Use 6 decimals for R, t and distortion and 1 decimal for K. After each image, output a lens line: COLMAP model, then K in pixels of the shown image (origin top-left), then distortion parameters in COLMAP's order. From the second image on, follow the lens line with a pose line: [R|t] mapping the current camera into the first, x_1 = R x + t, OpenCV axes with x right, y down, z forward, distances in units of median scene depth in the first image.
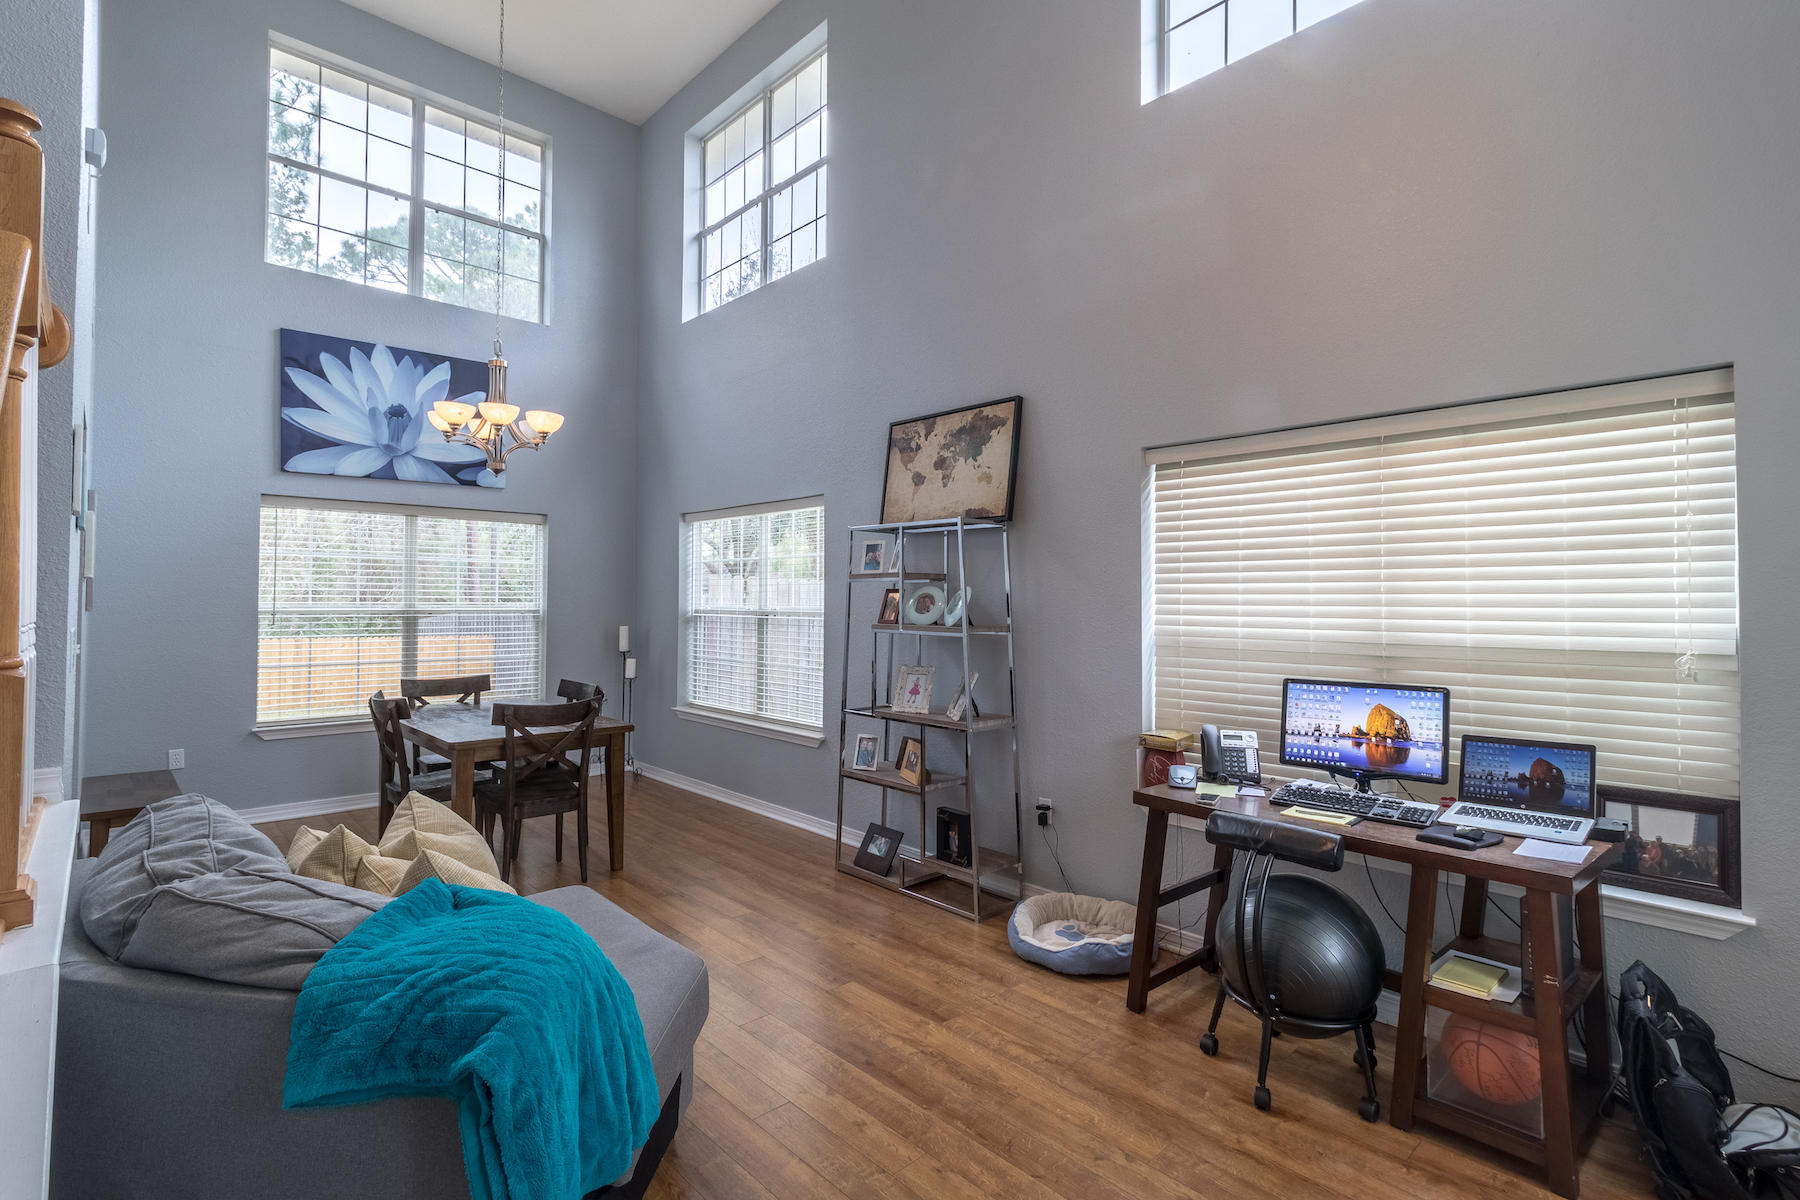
lens RADIAL K [[856.7, 0, 900.4], [0, 856.7, 581.6], [0, 0, 1]] dist [0.021056, 0.000166]
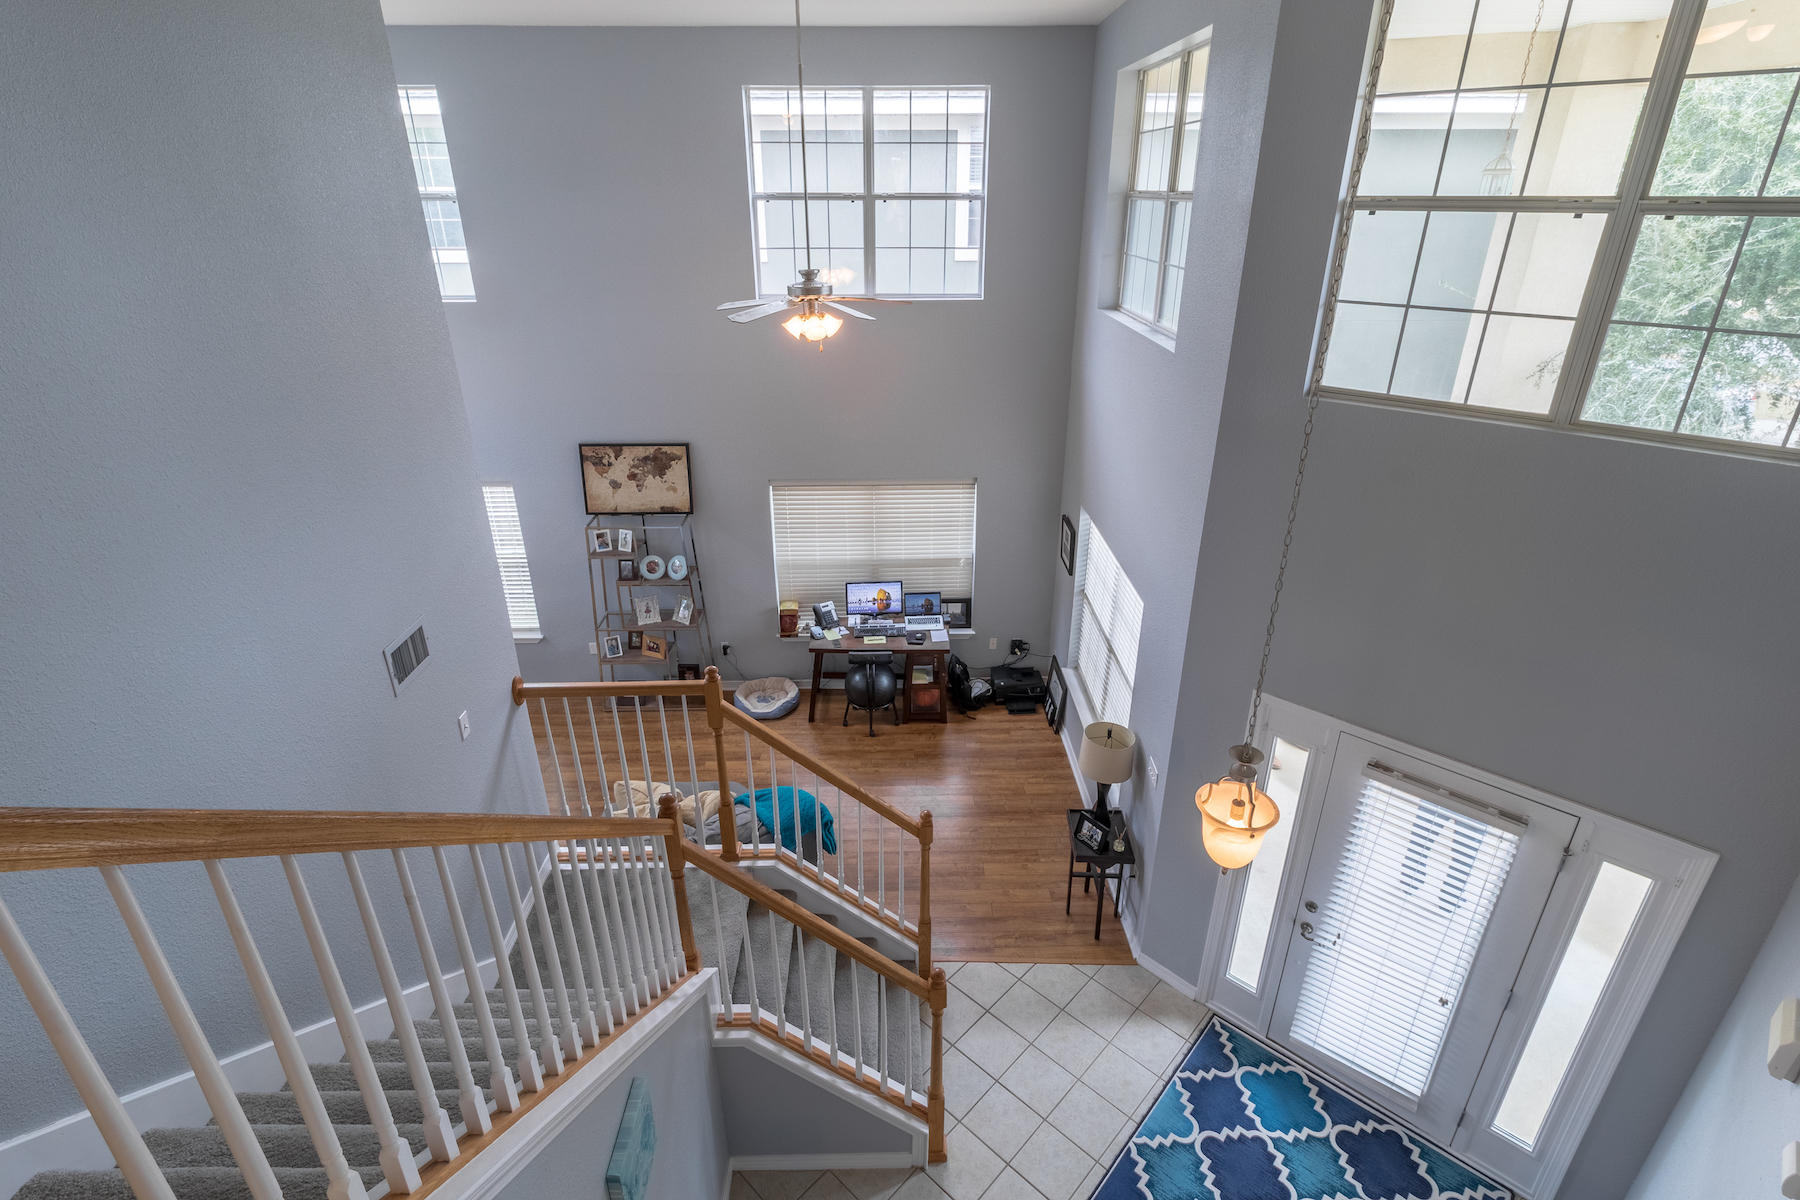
lens RADIAL K [[877.6, 0, 908.1], [0, 877.6, 576.0], [0, 0, 1]] dist [0.000304, 0.000011]
pose [[0.671326, -0.309045, 0.673657, -0.948843], [-0.010902, 0.904703, 0.425903, -0.826528], [-0.741082, -0.293264, 0.603981, -0.546033]]
